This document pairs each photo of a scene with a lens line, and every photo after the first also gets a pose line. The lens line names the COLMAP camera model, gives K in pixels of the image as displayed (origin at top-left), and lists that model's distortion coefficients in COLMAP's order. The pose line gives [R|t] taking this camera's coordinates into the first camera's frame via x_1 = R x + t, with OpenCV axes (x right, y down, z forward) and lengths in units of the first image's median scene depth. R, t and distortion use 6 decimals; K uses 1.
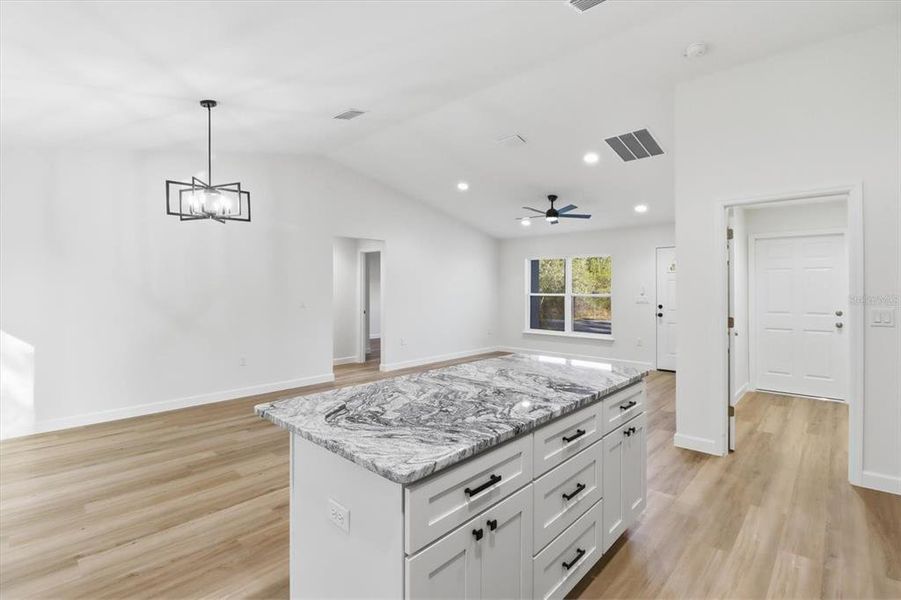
lens RADIAL K [[421.0, 0, 445.7], [0, 421.0, 286.1], [0, 0, 1]] dist [0.001617, -0.014536]
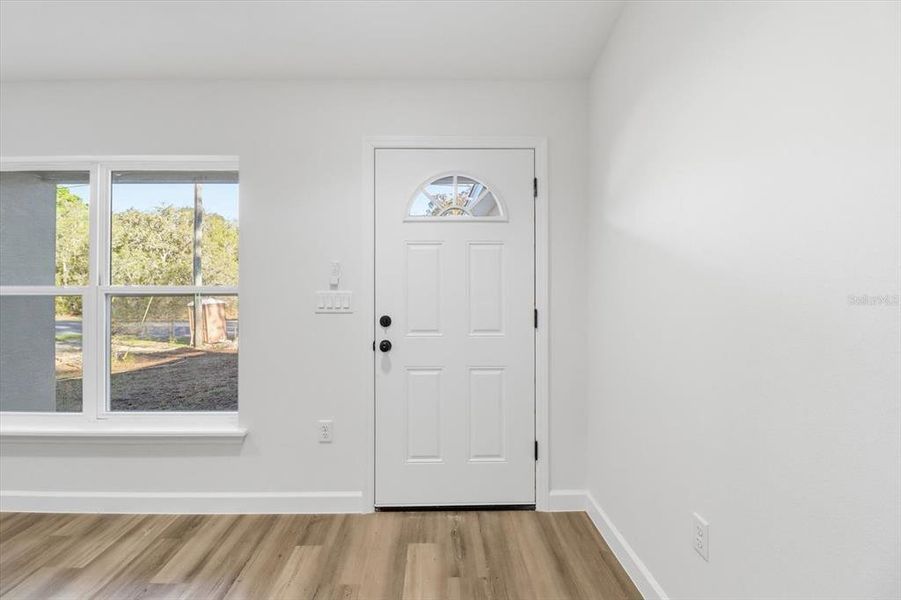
lens RADIAL K [[421.0, 0, 445.7], [0, 421.0, 286.1], [0, 0, 1]] dist [0.001617, -0.014536]
pose [[0.712289, -0.002737, 0.701881, 0.639689], [-0.005065, 0.999946, 0.009040, 0.035449], [-0.701868, -0.009994, 0.712237, 1.509782]]
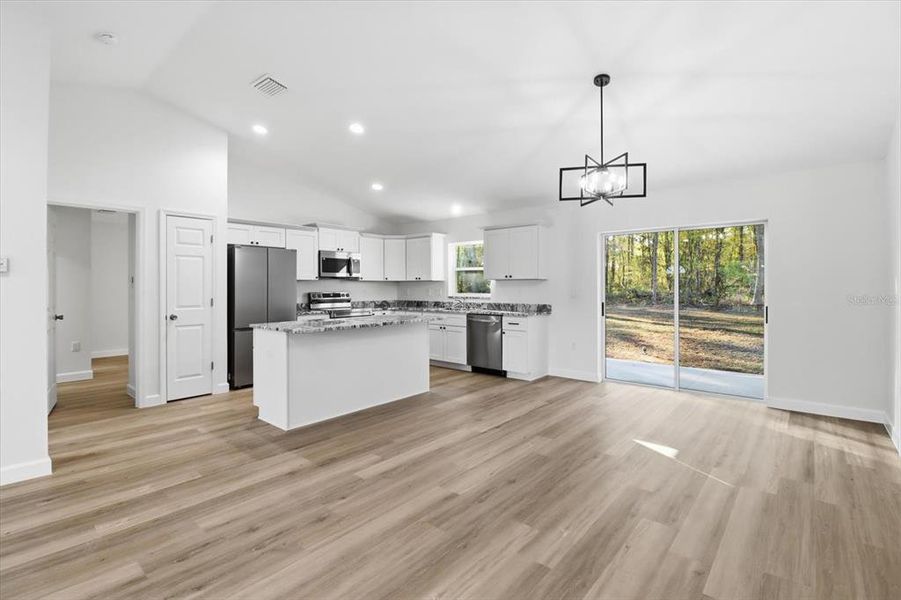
lens RADIAL K [[421.0, 0, 445.7], [0, 421.0, 286.1], [0, 0, 1]] dist [0.001617, -0.014536]
pose [[-0.999250, 0.000905, -0.038723, -0.168321], [0.001097, 0.999987, -0.004949, 0.040147], [0.038718, -0.004988, -0.999238, 1.958756]]
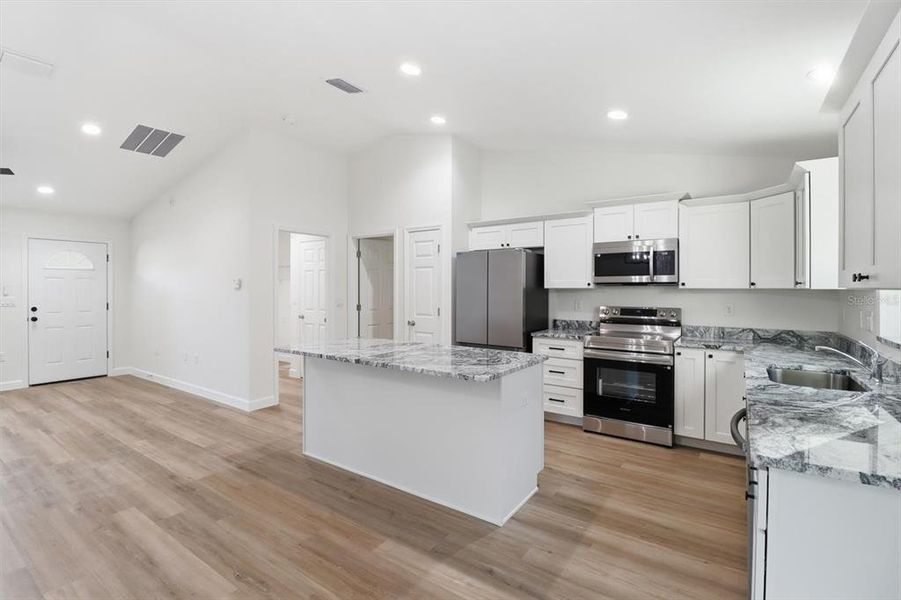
lens RADIAL K [[421.0, 0, 445.7], [0, 421.0, 286.1], [0, 0, 1]] dist [0.001617, -0.014536]
pose [[-0.138232, 0.002937, 0.990396, -0.860961], [-0.005695, 0.999977, -0.003761, 0.004046], [-0.990384, -0.006160, -0.138212, 0.645086]]
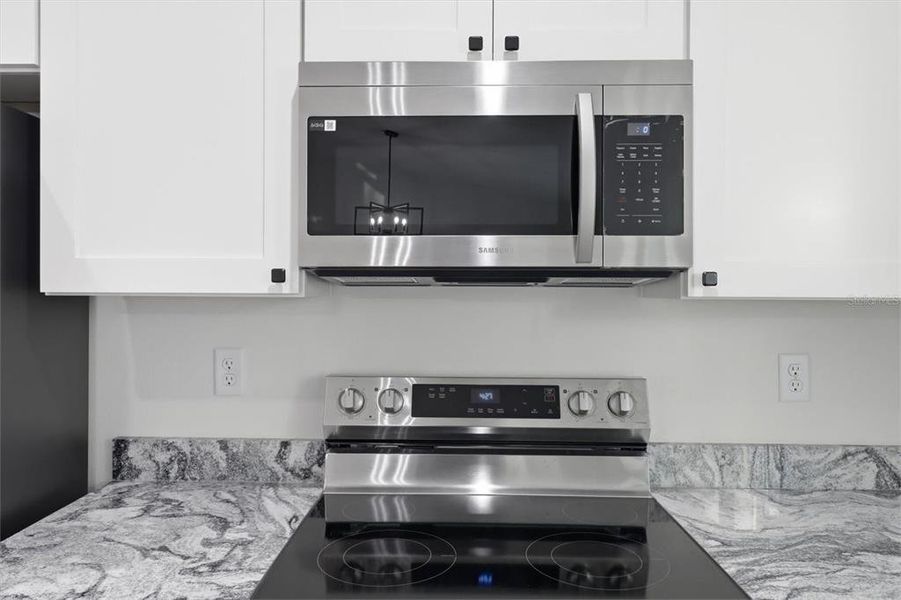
lens RADIAL K [[651.1, 0, 450.5], [0, 651.1, 300.0], [0, 0, 1]] dist [0.002999, 0.001073]
pose [[-0.674734, -0.016945, 0.737867, -0.009835], [-0.009996, 0.999855, 0.013820, -0.000546], [-0.737994, 0.001949, -0.674805, 0.222565]]
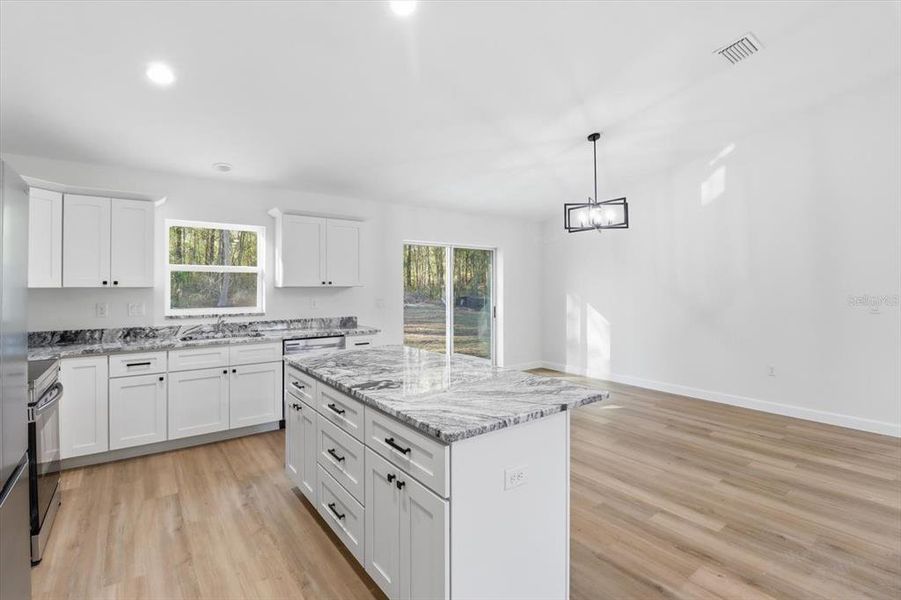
lens RADIAL K [[421.0, 0, 445.7], [0, 421.0, 286.1], [0, 0, 1]] dist [0.001617, -0.014536]
pose [[-0.176676, 0.001122, -0.984268, 0.741405], [0.006743, 0.999977, -0.000070, 0.004046], [0.984246, -0.006650, -0.176679, 0.788705]]
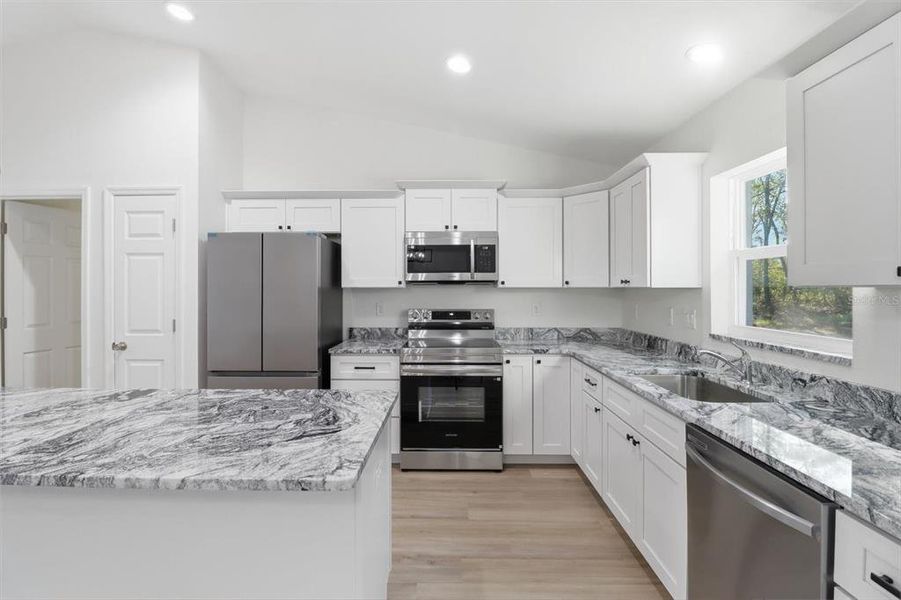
lens RADIAL K [[421.0, 0, 445.7], [0, 421.0, 286.1], [0, 0, 1]] dist [0.001617, -0.014536]
pose [[-0.674890, 0.002714, 0.737913, -0.491439], [-0.002785, 0.999977, -0.006225, 0.005625], [-0.737913, -0.006256, -0.674867, 0.648815]]
